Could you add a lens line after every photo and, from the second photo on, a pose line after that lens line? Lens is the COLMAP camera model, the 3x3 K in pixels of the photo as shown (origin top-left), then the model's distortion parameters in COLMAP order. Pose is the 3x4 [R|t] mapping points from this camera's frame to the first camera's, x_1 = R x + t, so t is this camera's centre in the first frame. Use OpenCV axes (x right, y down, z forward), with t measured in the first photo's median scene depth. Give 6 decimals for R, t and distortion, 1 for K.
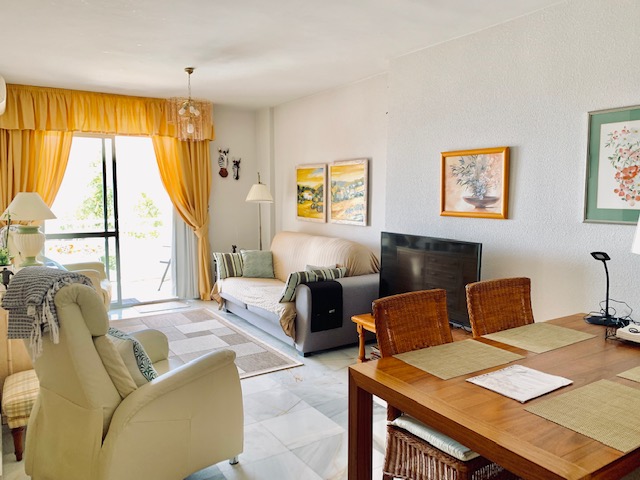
lens RADIAL K [[498.9, 0, 320.0], [0, 498.9, 240.0], [0, 0, 1]] dist [0.001639, -0.000605]
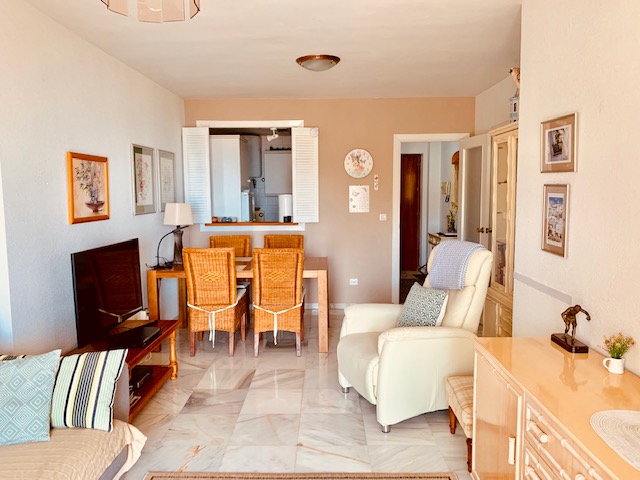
lens RADIAL K [[498.9, 0, 320.0], [0, 498.9, 240.0], [0, 0, 1]] dist [0.001639, -0.000605]
pose [[-0.835362, -0.046277, 0.547749, -0.645562], [0.058904, 0.983177, 0.172899, -0.158074], [-0.546536, 0.176698, -0.818582, 1.596598]]
